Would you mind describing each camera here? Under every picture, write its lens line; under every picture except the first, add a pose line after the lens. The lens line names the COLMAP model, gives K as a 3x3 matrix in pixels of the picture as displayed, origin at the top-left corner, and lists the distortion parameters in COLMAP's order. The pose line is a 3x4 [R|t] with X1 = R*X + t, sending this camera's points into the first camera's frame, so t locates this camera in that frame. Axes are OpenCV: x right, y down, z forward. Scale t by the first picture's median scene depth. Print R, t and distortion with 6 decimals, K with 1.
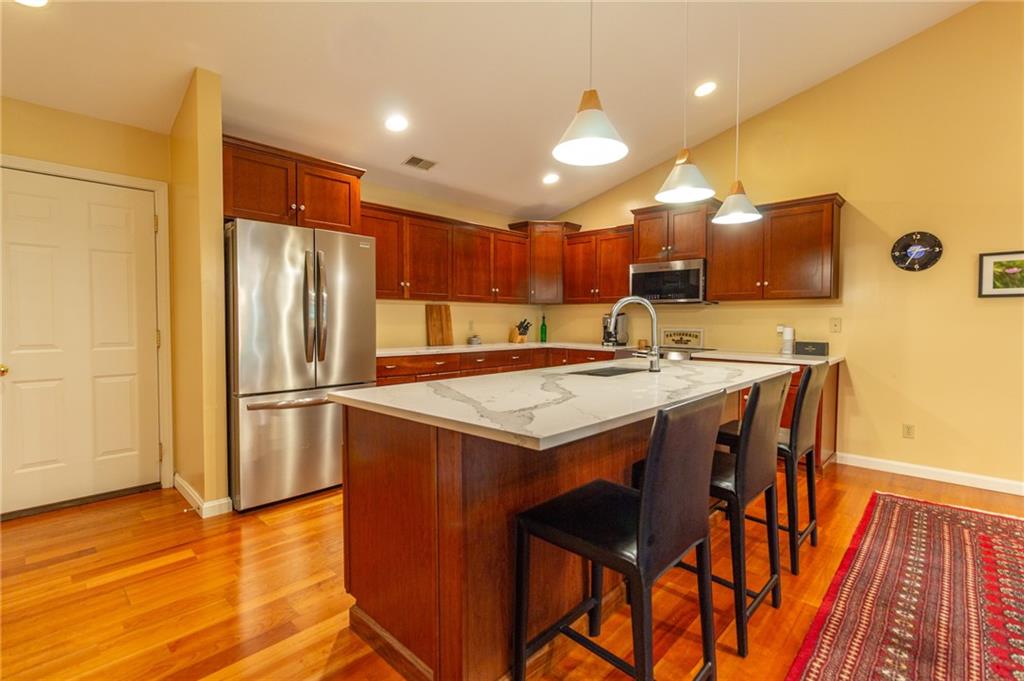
lens RADIAL K [[484.7, 0, 505.9], [0, 484.7, 335.4], [0, 0, 1]] dist [0.001088, -0.000469]
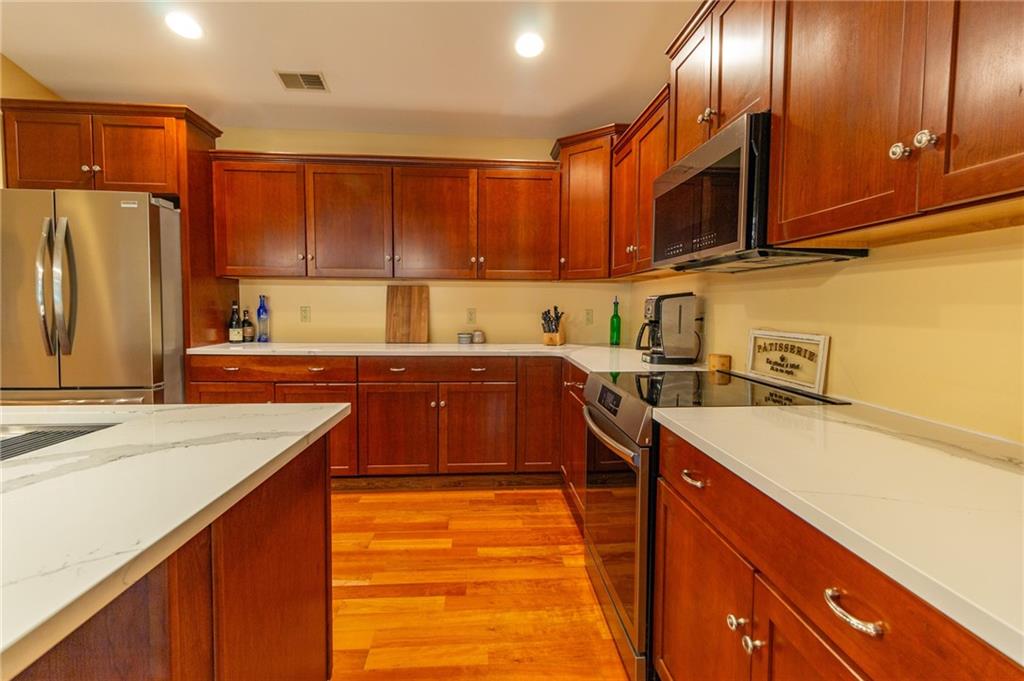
lens RADIAL K [[484.7, 0, 514.8], [0, 484.7, 335.5], [0, 0, 1]] dist [0.001088, -0.000469]
pose [[0.738732, 0.042385, -0.672665, 0.548127], [-0.027583, 0.999086, 0.032661, -0.020916], [0.673434, -0.005574, 0.739226, 0.707757]]
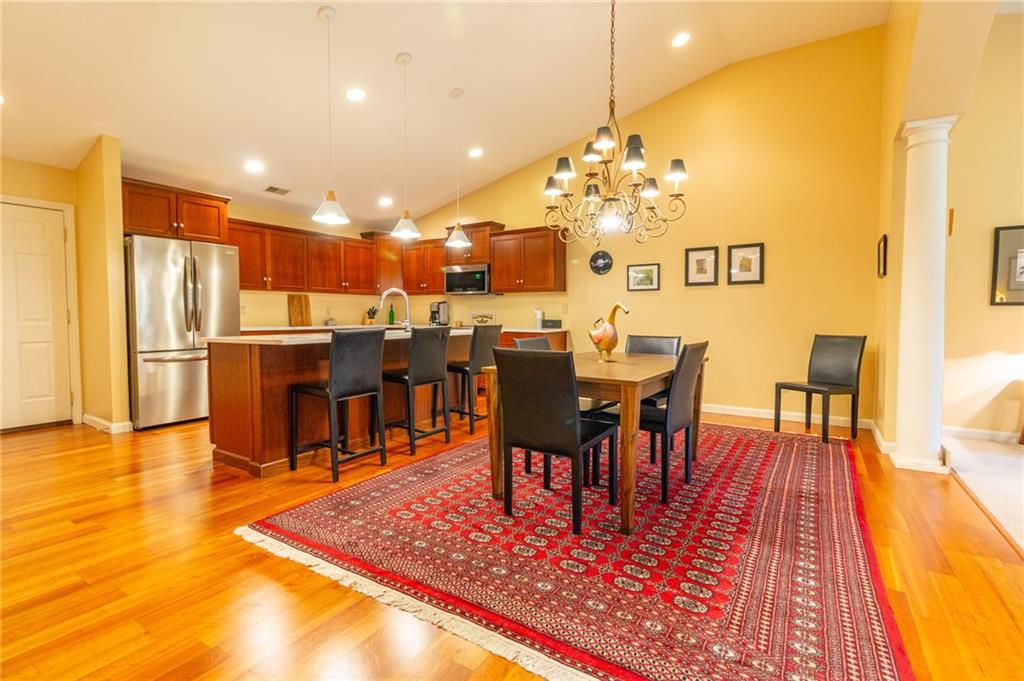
lens RADIAL K [[484.7, 0, 512.5], [0, 484.7, 336.0], [0, 0, 1]] dist [0.001088, -0.000469]
pose [[0.980844, -0.011515, 0.194455, 0.207651], [0.009192, 0.999875, 0.012844, 0.044286], [-0.194578, -0.010810, 0.980827, -0.484866]]
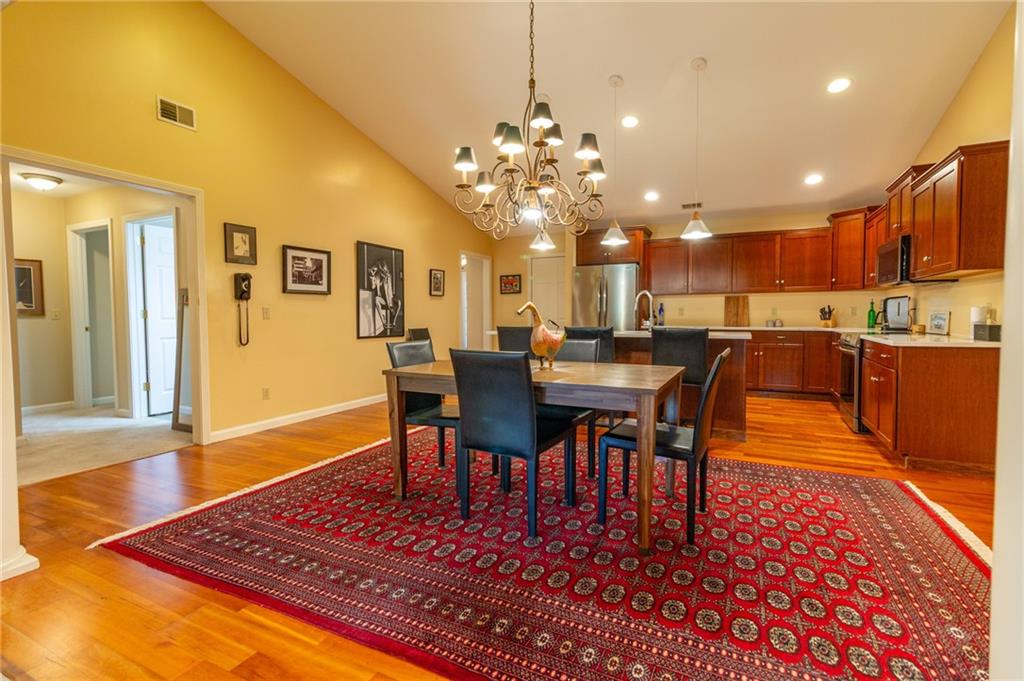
lens RADIAL K [[484.7, 0, 509.8], [0, 484.7, 335.0], [0, 0, 1]] dist [0.001088, -0.000469]
pose [[0.303371, 0.032555, -0.952316, 1.152466], [-0.028024, 0.999289, 0.025233, 0.034009], [0.952460, 0.019033, 0.304068, -0.003132]]
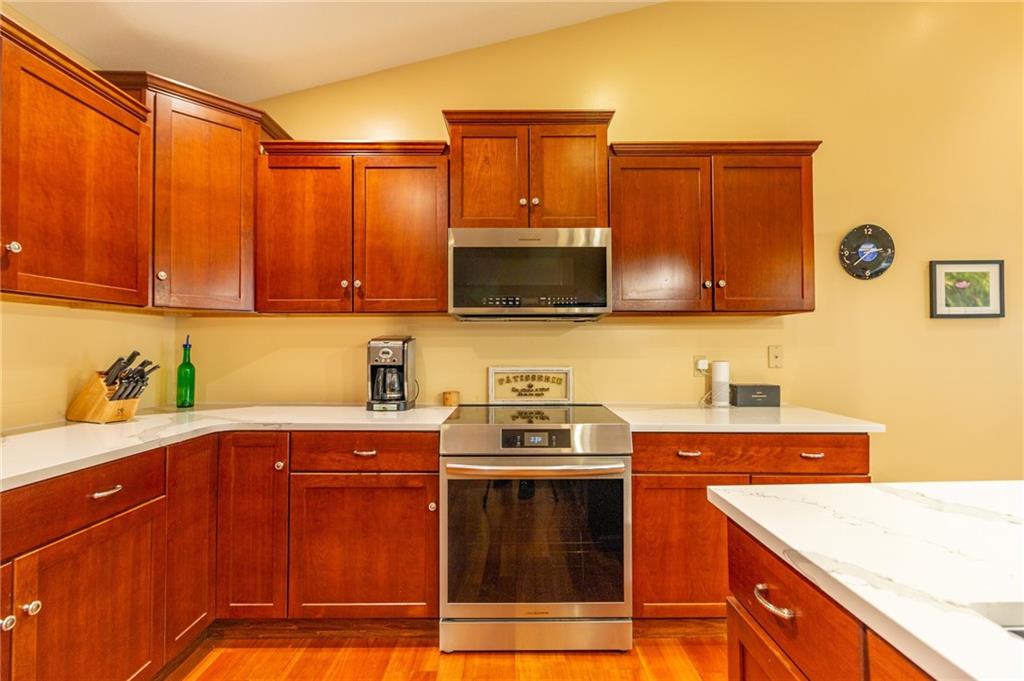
lens RADIAL K [[484.7, 0, 524.8], [0, 484.7, 338.5], [0, 0, 1]] dist [0.001088, -0.000469]
pose [[0.707338, 0.005952, 0.706850, -0.009803], [0.028310, 0.998924, -0.036741, -0.030281], [-0.706308, 0.046000, 0.706409, 0.761182]]
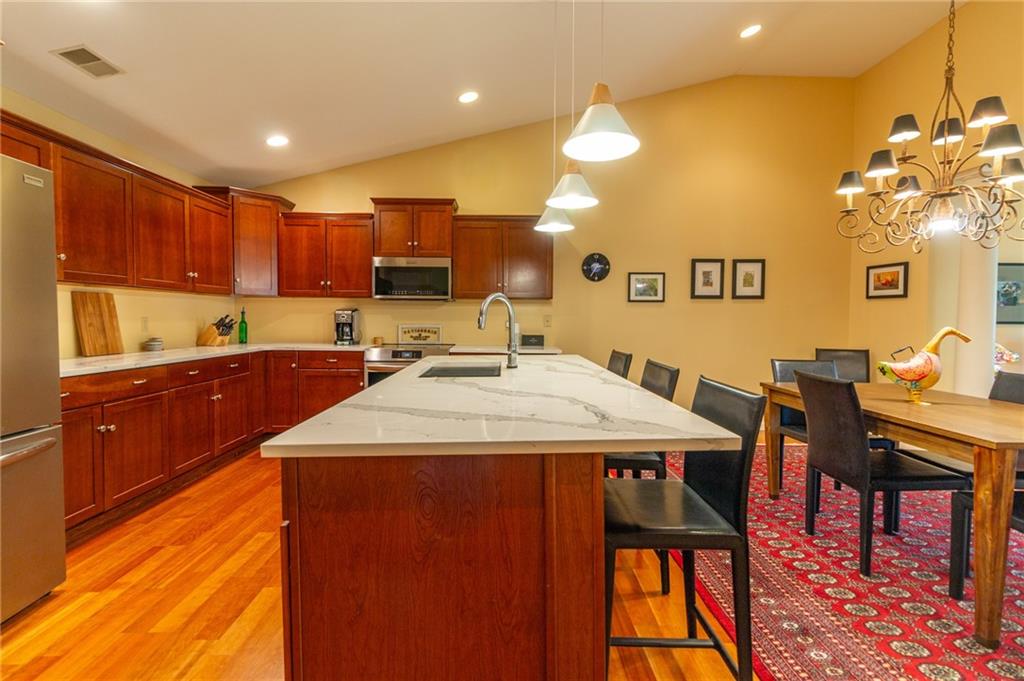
lens RADIAL K [[484.7, 0, 527.7], [0, 484.7, 335.7], [0, 0, 1]] dist [0.001088, -0.000469]
pose [[0.686400, -0.026638, 0.726737, -0.259465], [0.019718, 0.999643, 0.018017, -0.006586], [-0.726957, 0.001963, 0.686680, 0.173708]]
